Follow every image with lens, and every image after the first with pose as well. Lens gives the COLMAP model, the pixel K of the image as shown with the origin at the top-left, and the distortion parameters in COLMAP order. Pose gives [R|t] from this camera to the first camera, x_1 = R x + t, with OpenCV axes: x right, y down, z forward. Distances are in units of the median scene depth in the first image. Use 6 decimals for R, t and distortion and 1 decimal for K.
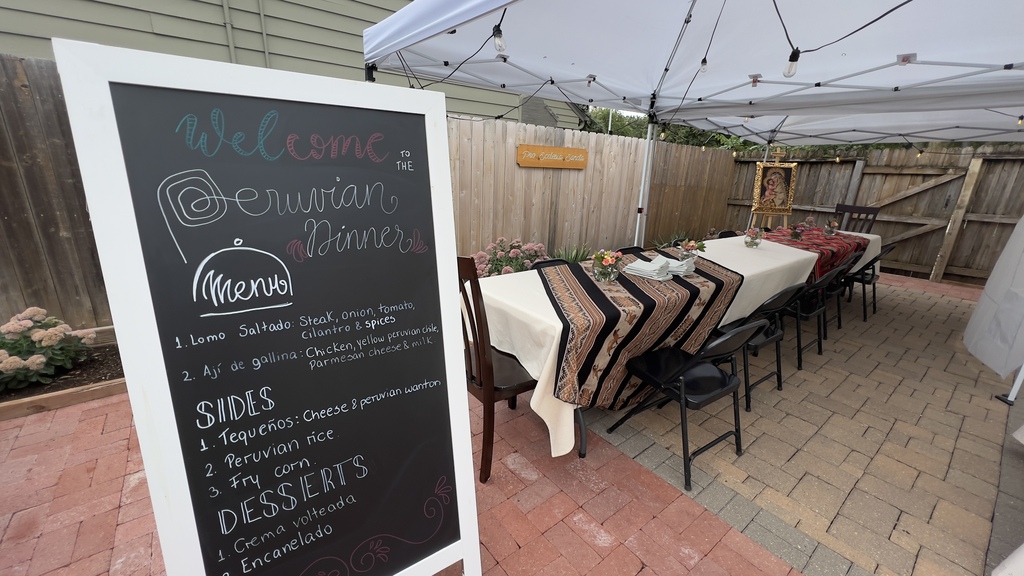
lens RADIAL K [[403.5, 0, 512.0], [0, 403.5, 288.0], [0, 0, 1]] dist [-0.000275, -0.000116]
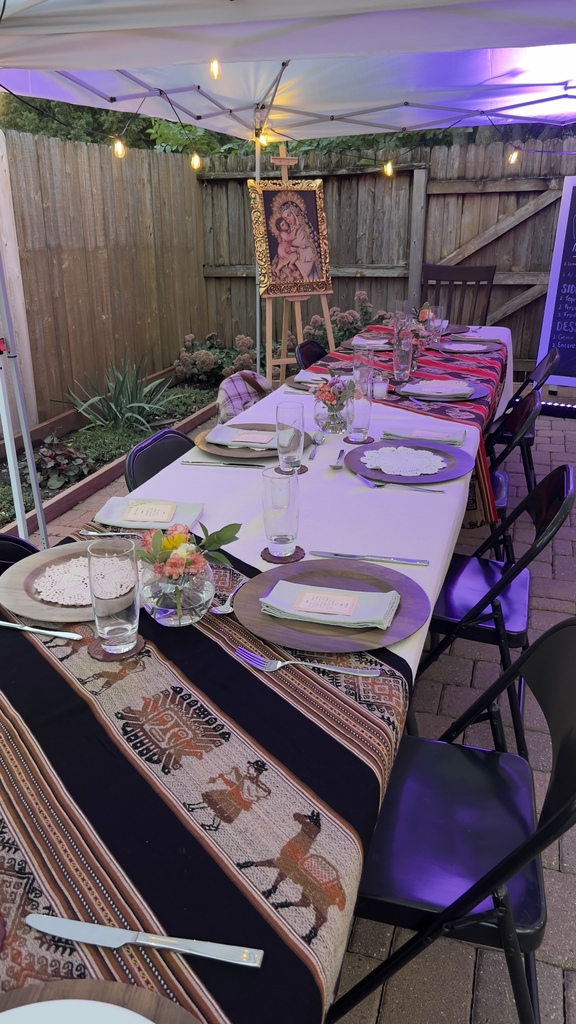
lens RADIAL K [[780.4, 0, 288.0], [0, 780.4, 512.0], [0, 0, 1]] dist [0.006602, 0.000665]
pose [[0.819503, -0.255793, 0.512820, 0.114445], [0.208111, 0.966602, 0.149570, -0.080823], [-0.533951, -0.015850, 0.845367, 0.250371]]
